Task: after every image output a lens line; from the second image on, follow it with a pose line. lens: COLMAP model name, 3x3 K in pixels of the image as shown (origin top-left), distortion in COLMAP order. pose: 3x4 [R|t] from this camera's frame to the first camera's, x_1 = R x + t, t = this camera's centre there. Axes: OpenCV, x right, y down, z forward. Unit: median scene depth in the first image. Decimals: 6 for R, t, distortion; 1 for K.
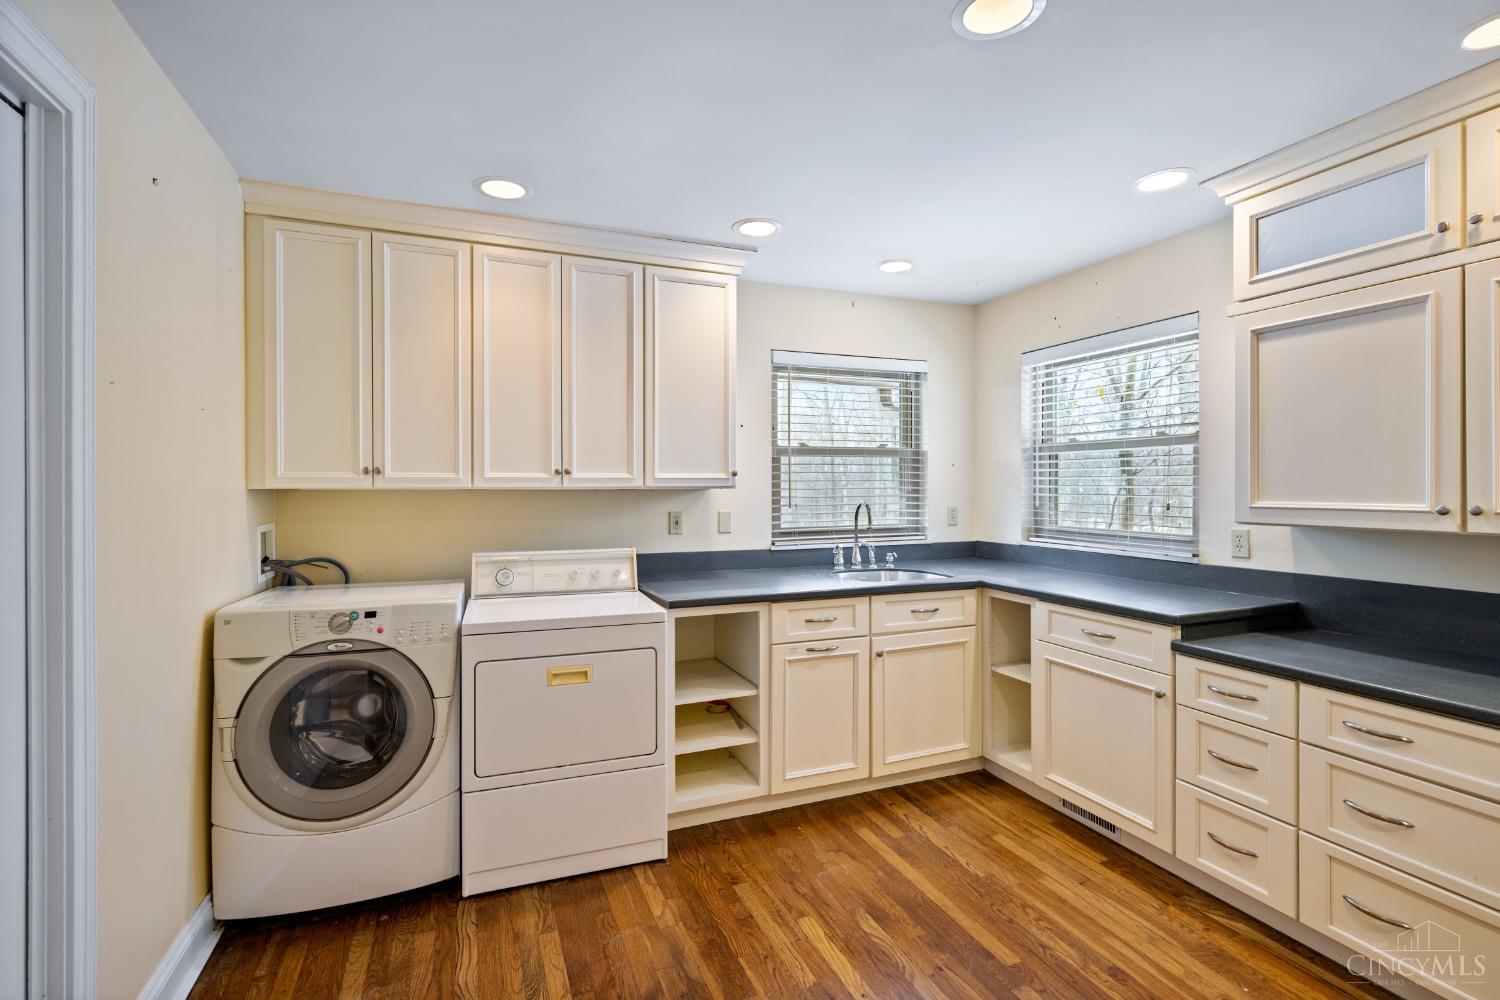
lens RADIAL K [[677.4, 0, 752.7], [0, 677.4, 489.4], [0, 0, 1]] dist [0.003633, -0.000713]
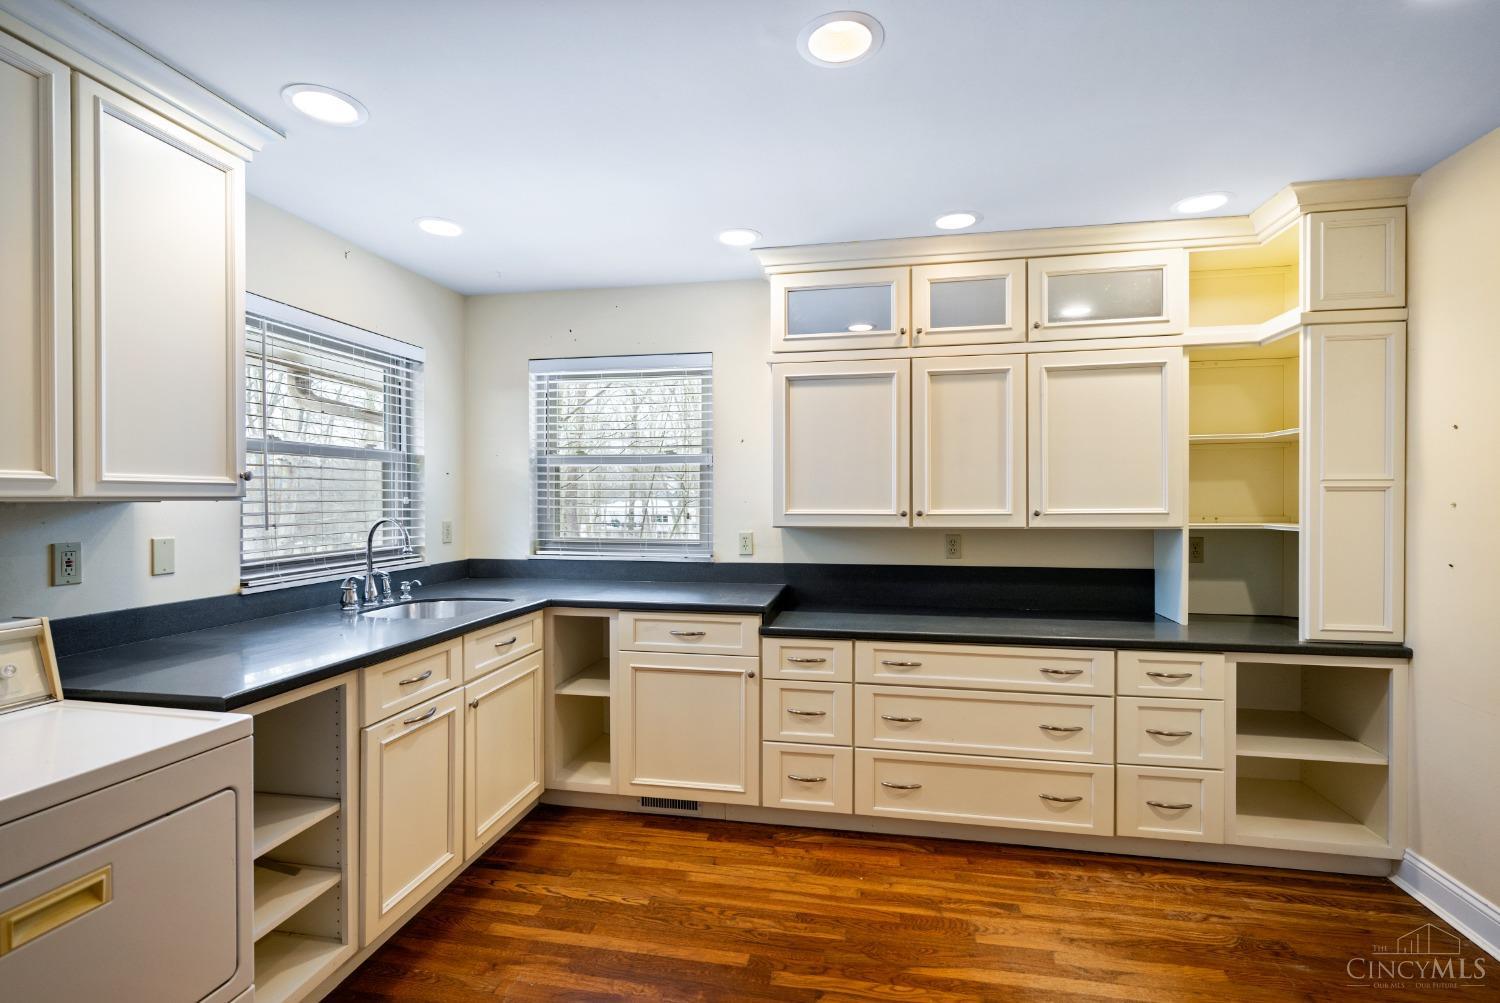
lens RADIAL K [[677.4, 0, 751.6], [0, 677.4, 505.0], [0, 0, 1]] dist [0.003633, -0.000713]
pose [[0.555698, -0.006418, 0.831360, -0.316075], [0.003208, 0.999979, 0.005575, 0.000963], [-0.831378, -0.000431, 0.555707, 0.289258]]
